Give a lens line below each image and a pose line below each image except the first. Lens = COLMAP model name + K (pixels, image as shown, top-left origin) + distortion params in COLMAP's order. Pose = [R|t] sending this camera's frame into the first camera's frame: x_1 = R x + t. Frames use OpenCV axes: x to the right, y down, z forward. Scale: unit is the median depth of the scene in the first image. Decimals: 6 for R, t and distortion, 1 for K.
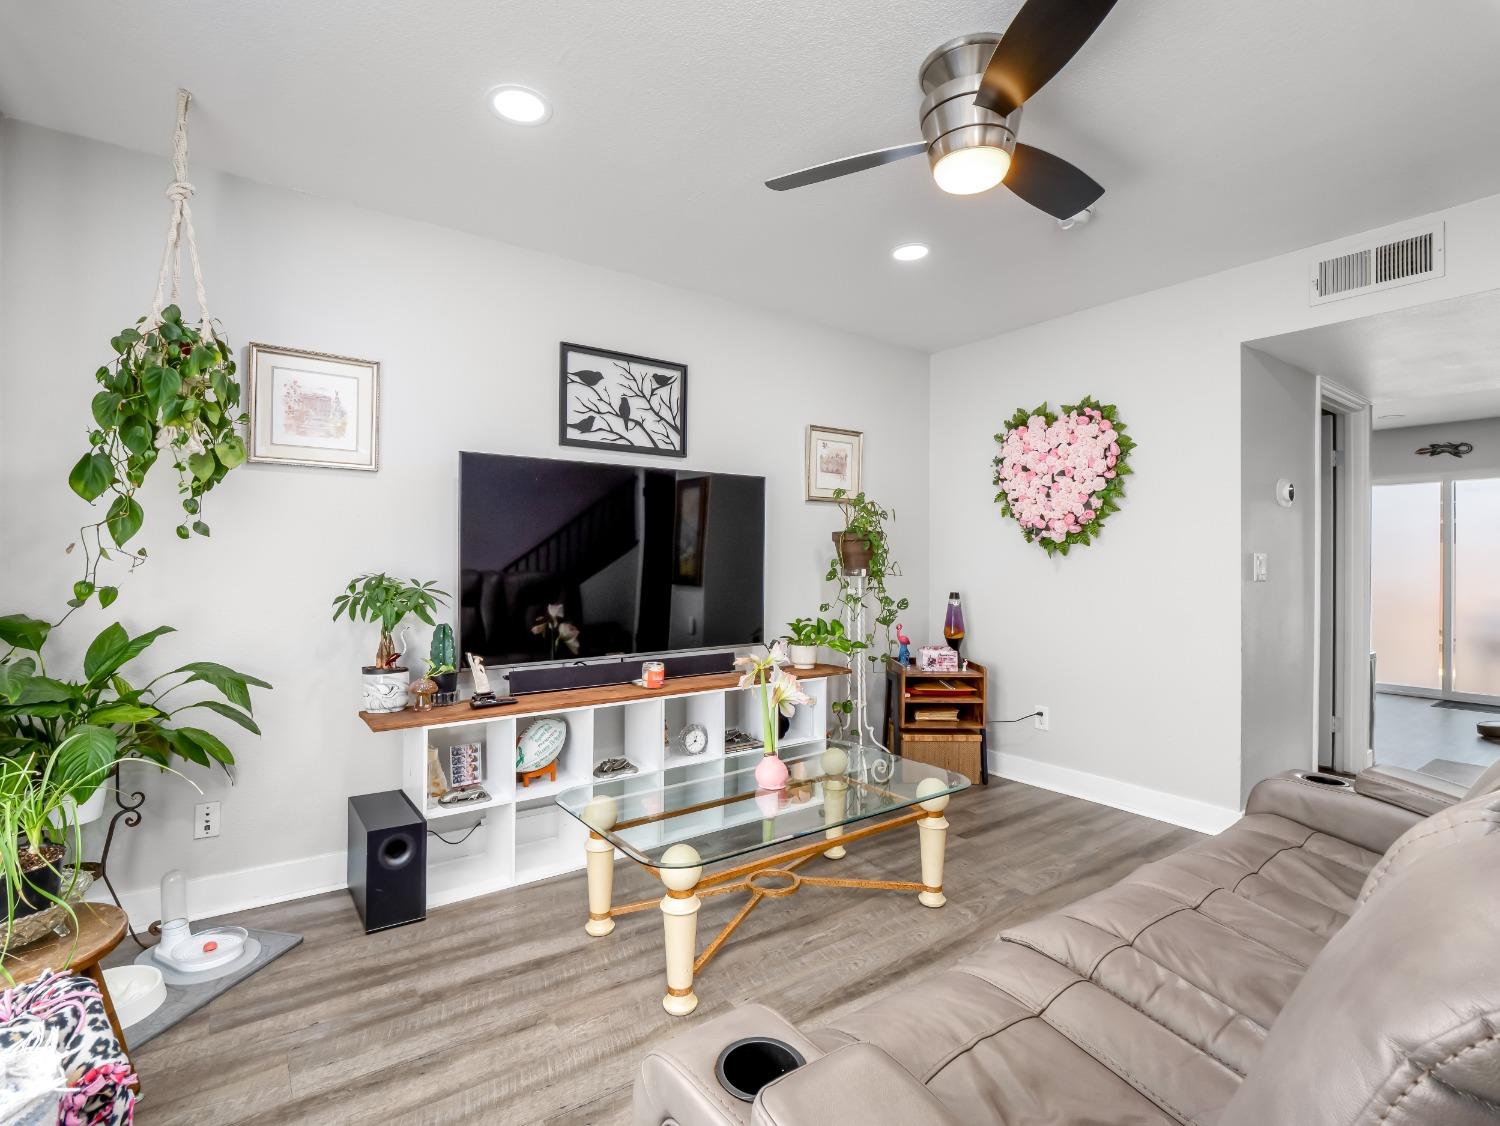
lens RADIAL K [[738.6, 0, 750.0], [0, 738.6, 563.0], [0, 0, 1]] dist [-0.000436, -0.005470]
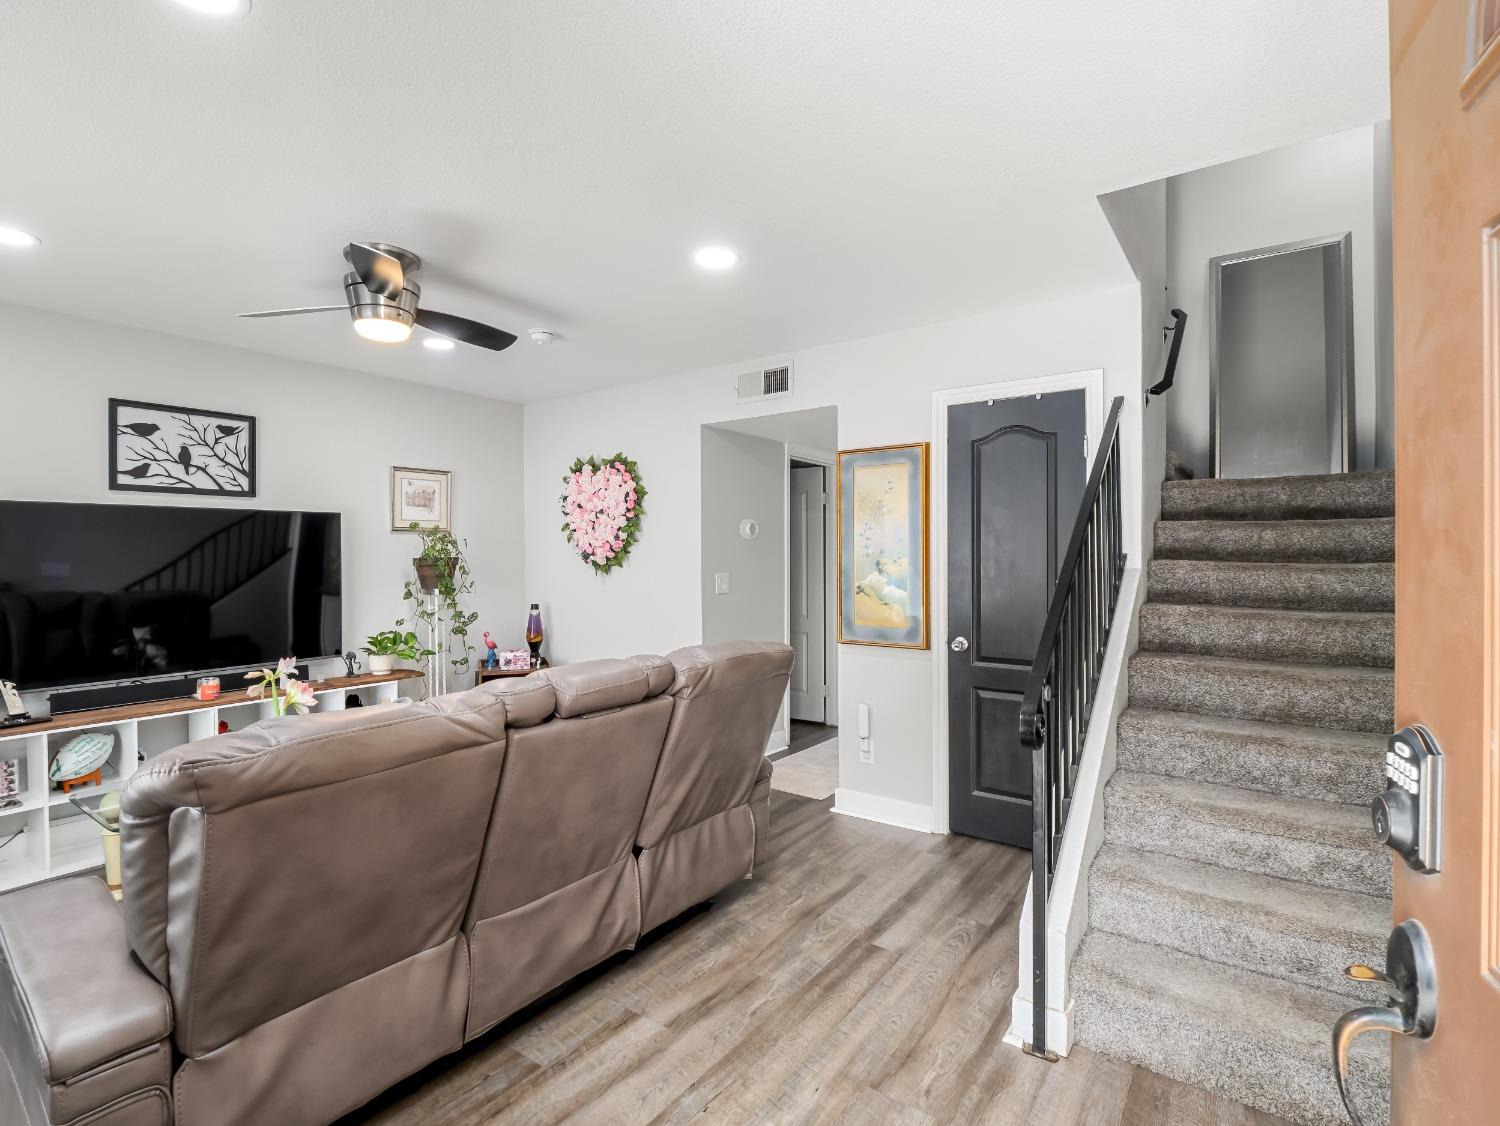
lens RADIAL K [[738.6, 0, 750.0], [0, 738.6, 563.0], [0, 0, 1]] dist [-0.000436, -0.005470]
pose [[0.951553, -0.011131, 0.307282, 0.292640], [0.007961, 0.999901, 0.011566, -0.047886], [-0.307381, -0.008559, 0.951548, -0.330931]]
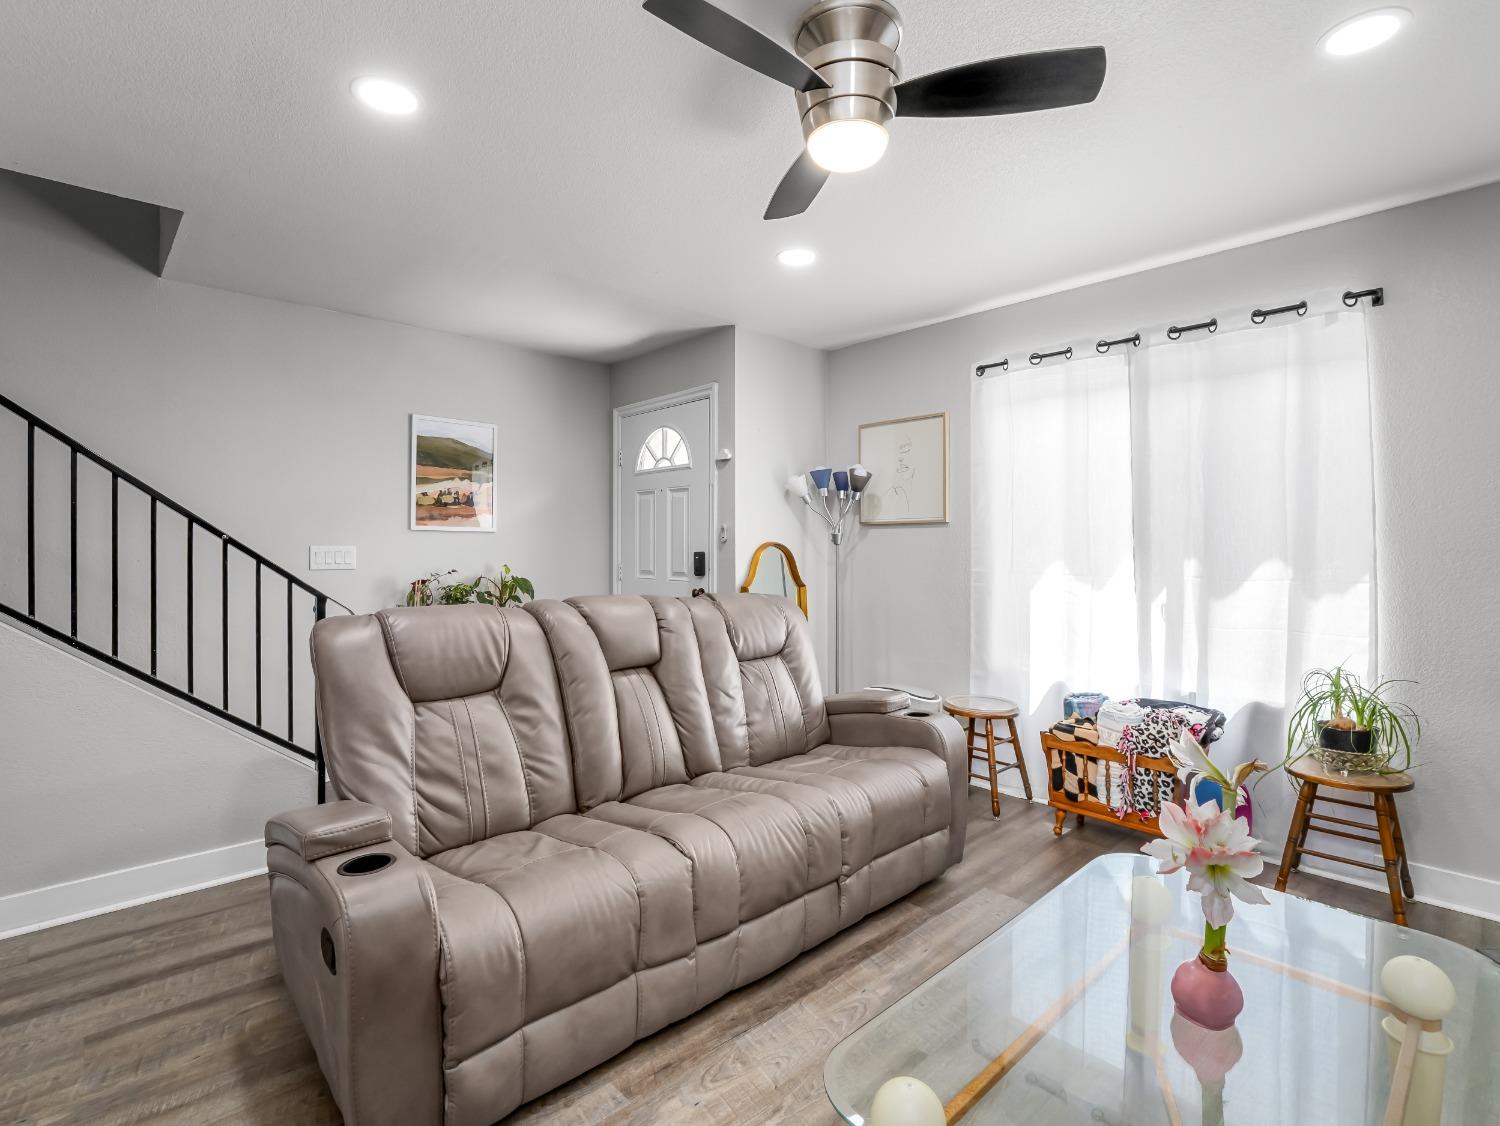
lens RADIAL K [[743.3, 0, 746.0], [0, 743.3, 546.8], [0, 0, 1]] dist [-0.014199, -0.000605]
pose [[-0.993691, -0.007899, -0.111875, 0.286208], [-0.009327, 0.999881, 0.012253, -0.021409], [0.111765, 0.013219, -0.993647, 1.082939]]
